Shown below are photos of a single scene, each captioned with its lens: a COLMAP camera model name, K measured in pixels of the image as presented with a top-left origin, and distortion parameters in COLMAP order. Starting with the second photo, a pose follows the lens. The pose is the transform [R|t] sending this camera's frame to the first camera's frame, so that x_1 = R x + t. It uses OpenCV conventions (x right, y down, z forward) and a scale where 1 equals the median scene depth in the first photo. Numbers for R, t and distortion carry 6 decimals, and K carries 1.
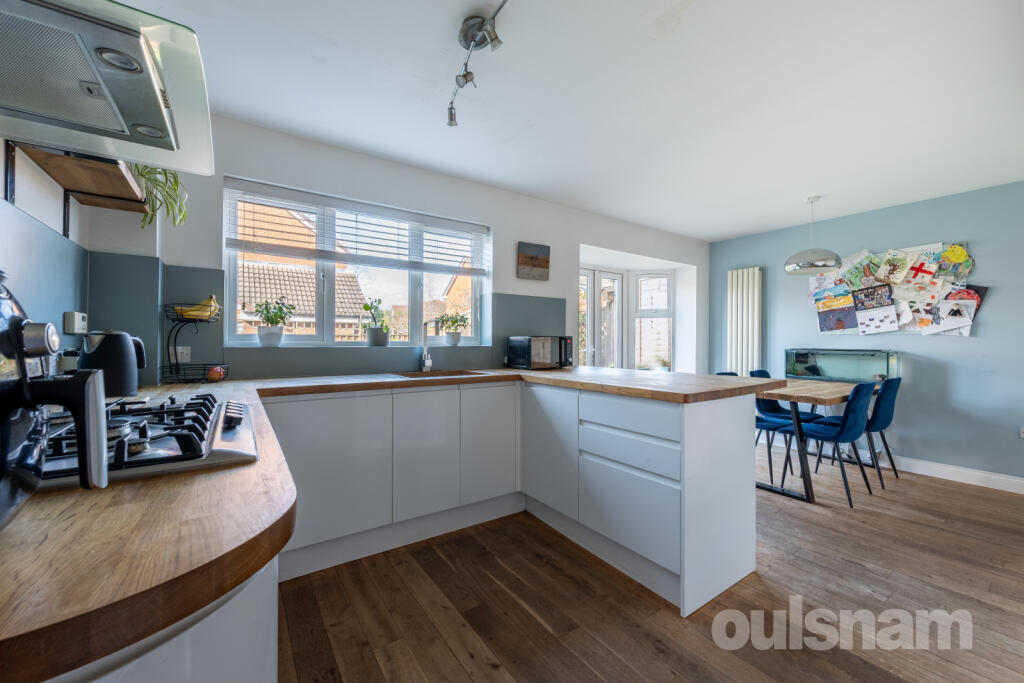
lens RADIAL K [[401.9, 0, 507.2], [0, 401.9, 340.4], [0, 0, 1]] dist [-0.011557, 0.002176]
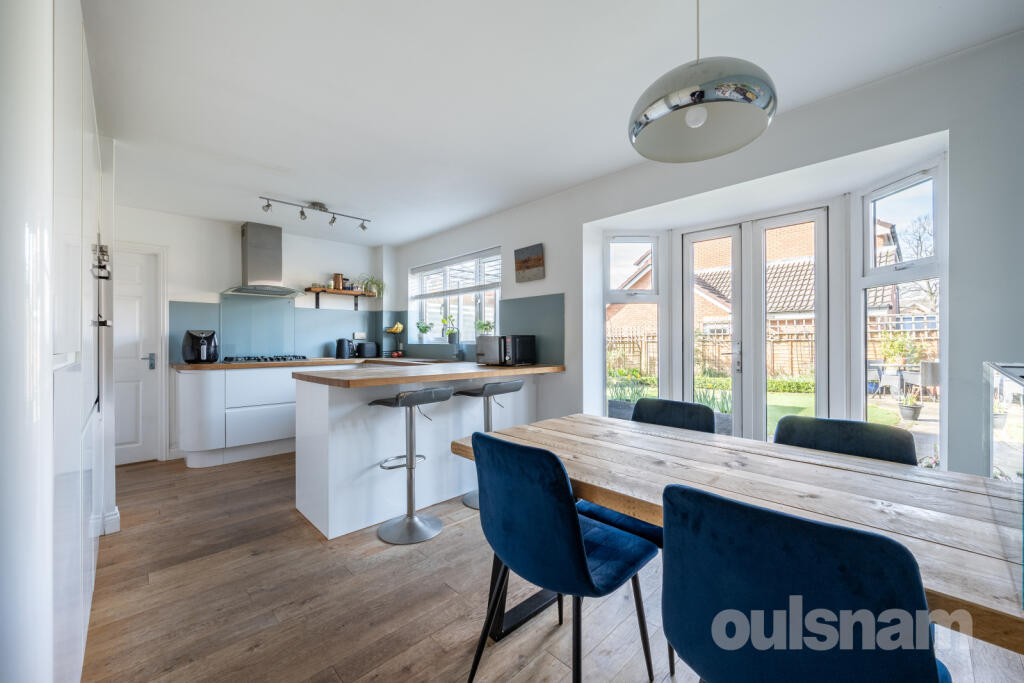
lens RADIAL K [[401.9, 0, 510.2], [0, 401.9, 341.7], [0, 0, 1]] dist [-0.011557, 0.002176]
pose [[0.164794, -0.000860, -0.986328, 1.167398], [0.006438, 0.999979, 0.000204, 0.004941], [0.986307, -0.006384, 0.164796, 0.842816]]
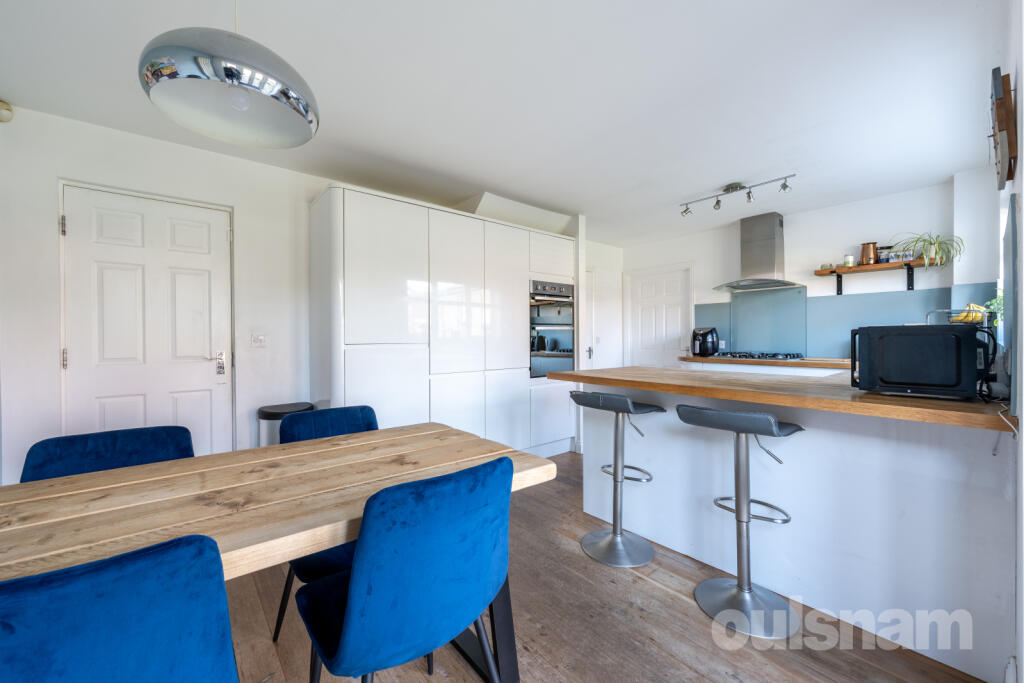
lens RADIAL K [[401.9, 0, 517.2], [0, 401.9, 341.5], [0, 0, 1]] dist [-0.011557, 0.002176]
pose [[-0.996248, 0.003786, -0.086467, 0.600969], [0.003379, 0.999983, 0.004856, 0.003850], [0.086484, 0.004546, -0.996243, 1.457053]]
